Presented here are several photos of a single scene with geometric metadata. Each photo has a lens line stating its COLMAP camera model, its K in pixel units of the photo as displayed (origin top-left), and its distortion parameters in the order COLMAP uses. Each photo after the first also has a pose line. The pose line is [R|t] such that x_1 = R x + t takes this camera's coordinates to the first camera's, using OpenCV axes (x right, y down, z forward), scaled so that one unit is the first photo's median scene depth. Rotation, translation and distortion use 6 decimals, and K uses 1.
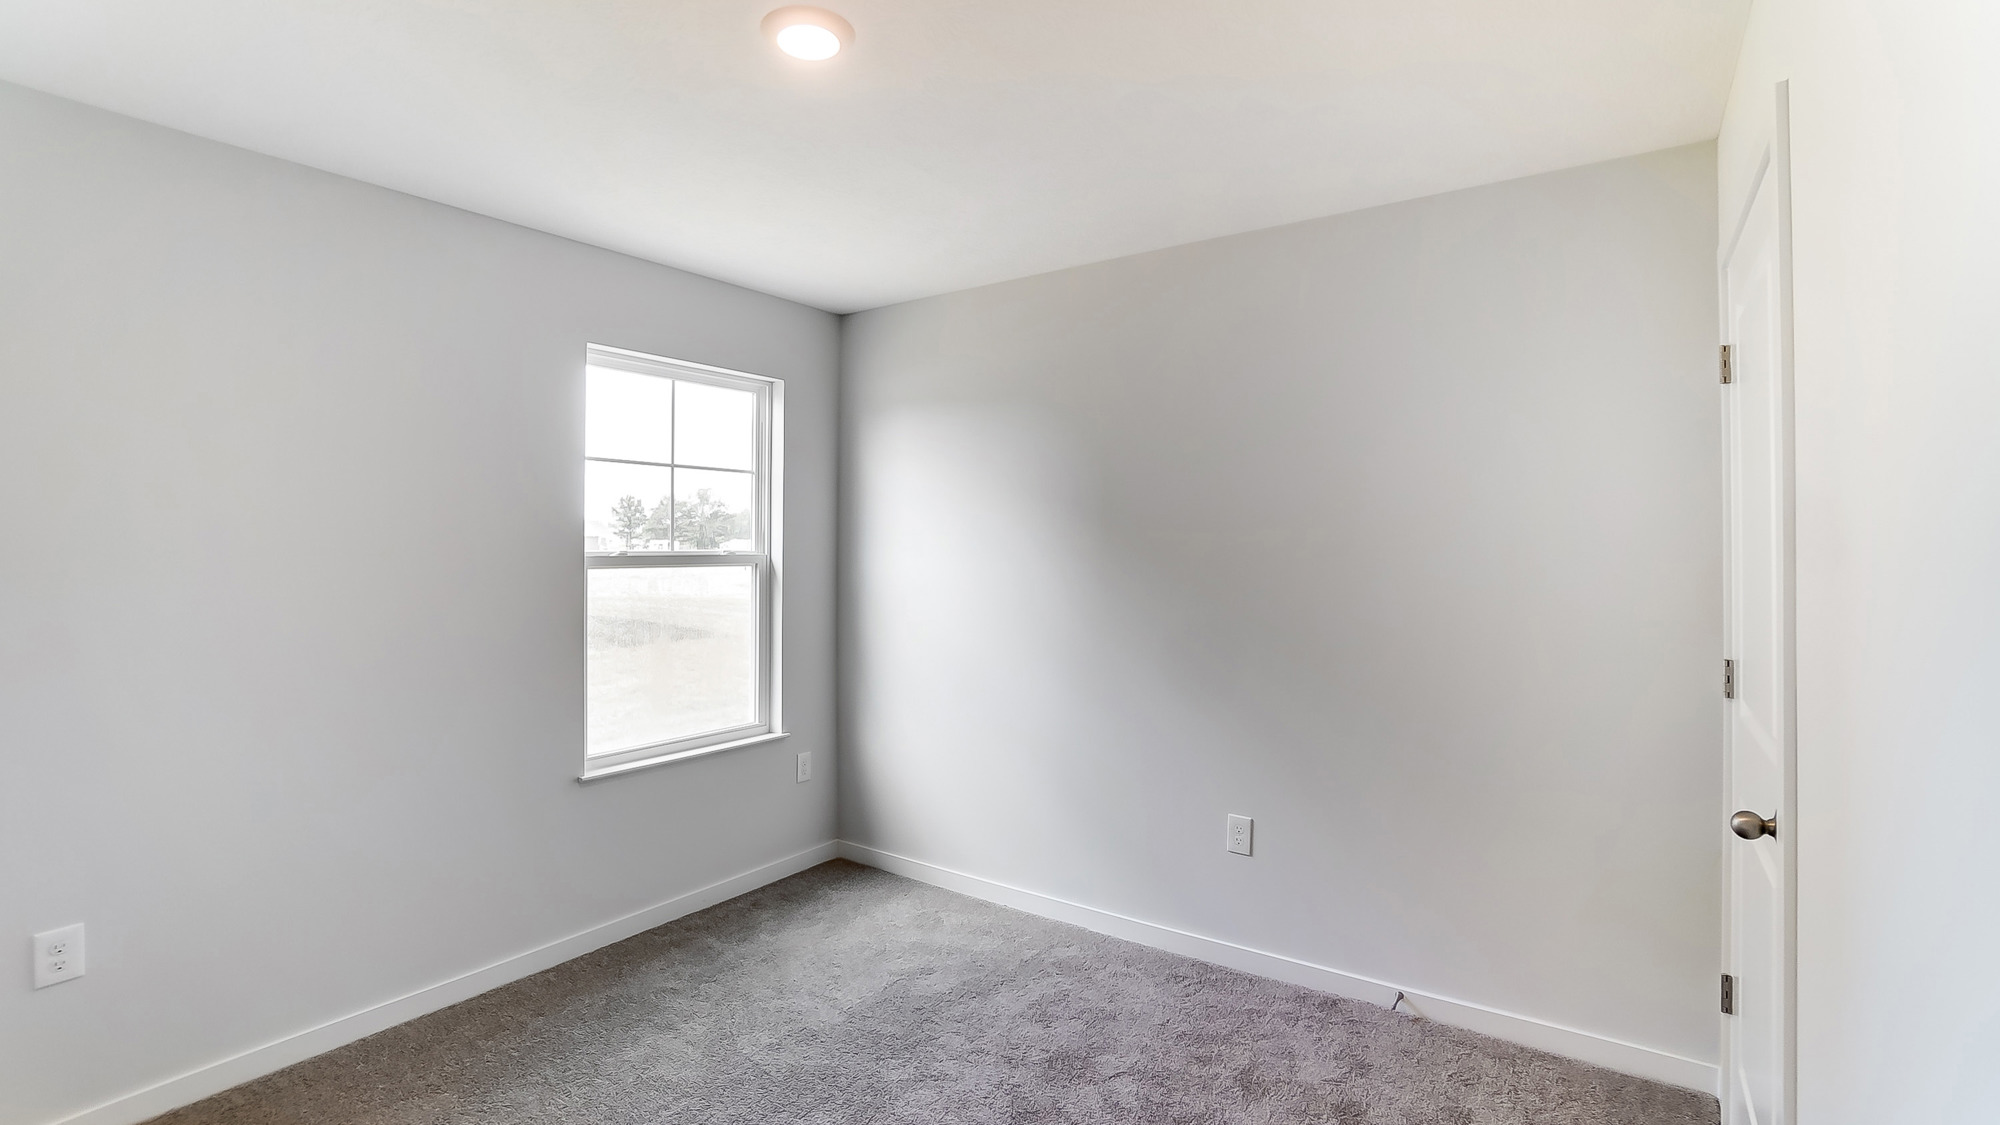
lens RADIAL K [[889.9, 0, 1010.9], [0, 889.9, 547.1], [0, 0, 1]] dist [-0.042632, 0.005051]
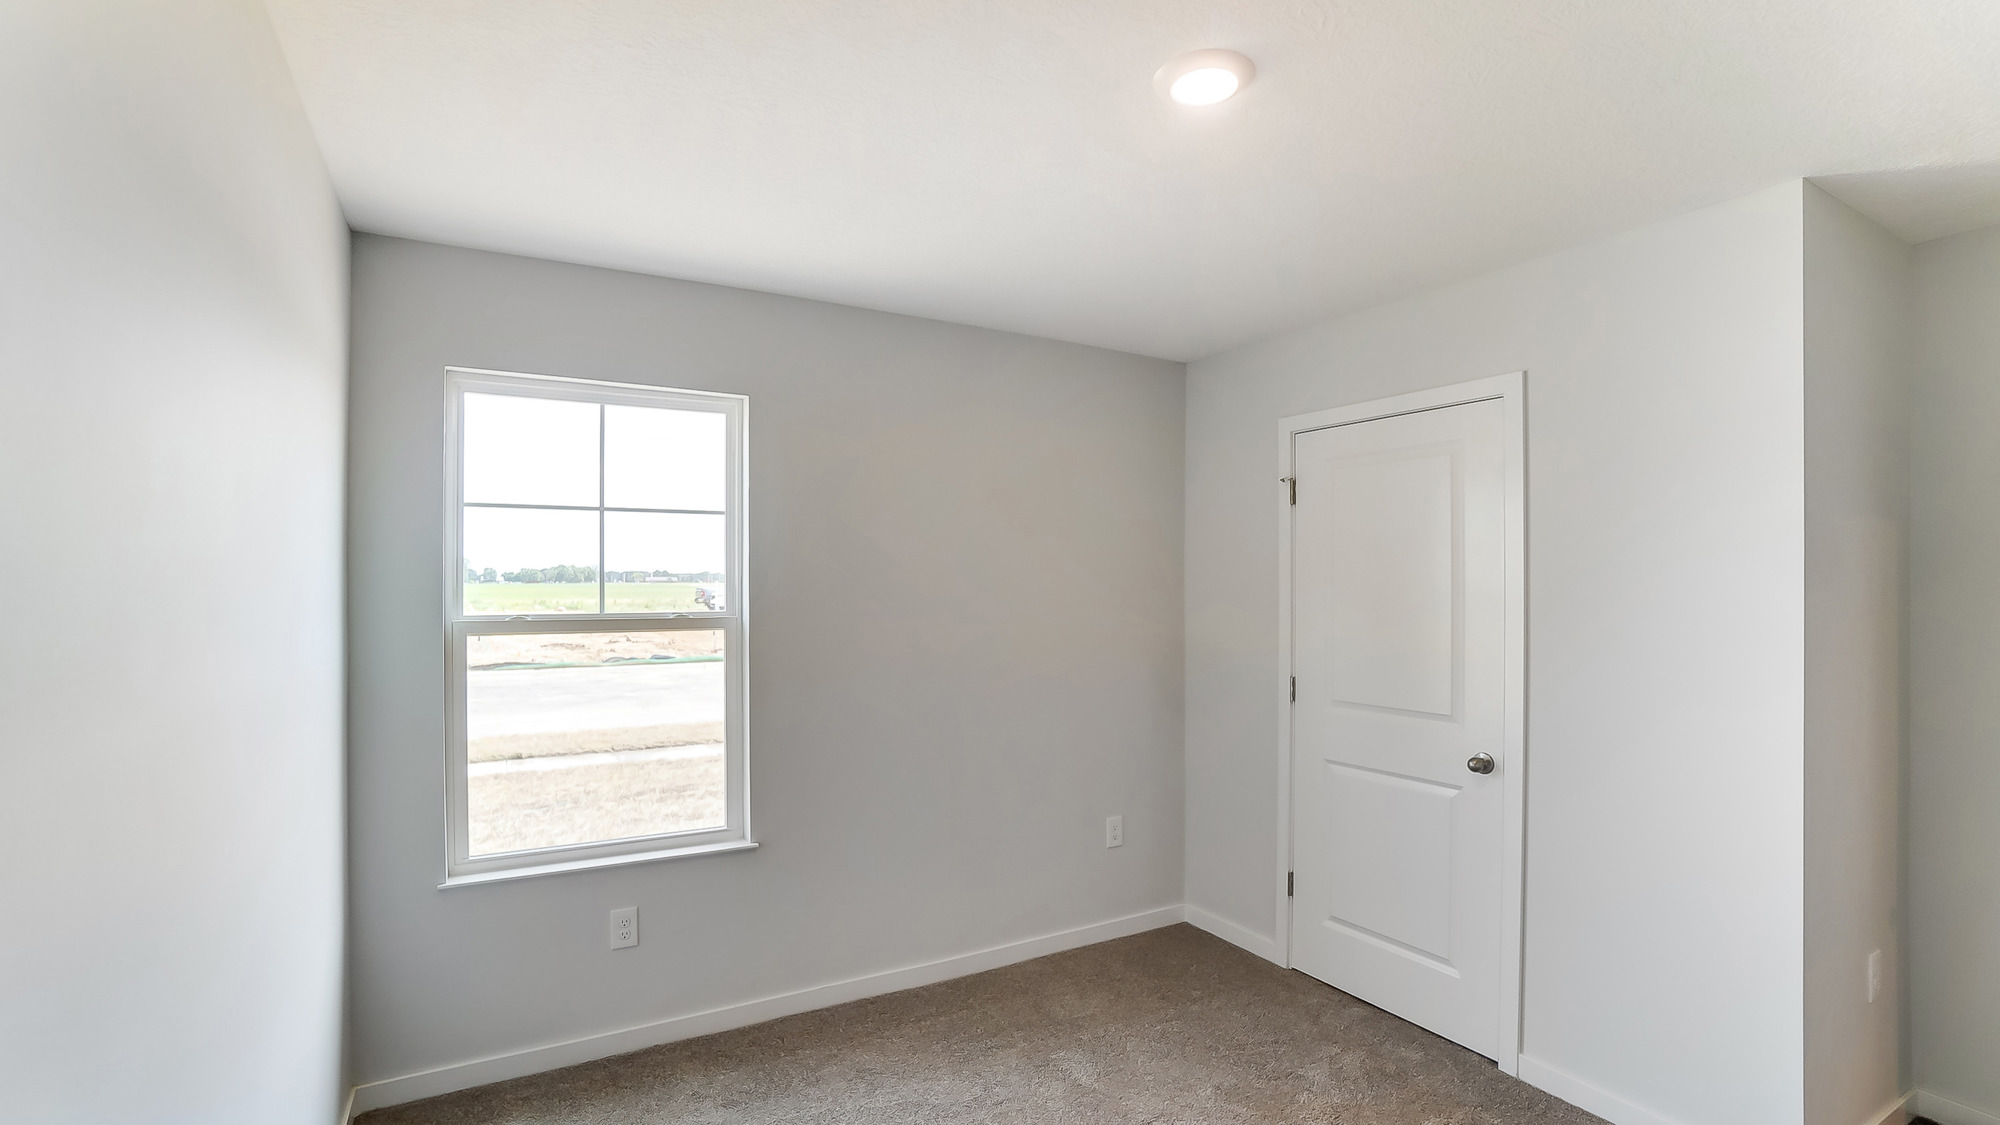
lens RADIAL K [[889.9, 0, 1059.0], [0, 889.9, 602.1], [0, 0, 1]] dist [-0.042632, 0.005051]
pose [[0.916447, -0.004699, -0.400129, 0.333369], [0.007986, 0.999947, 0.006547, -0.007123], [0.400077, -0.009195, 0.916435, 0.417777]]
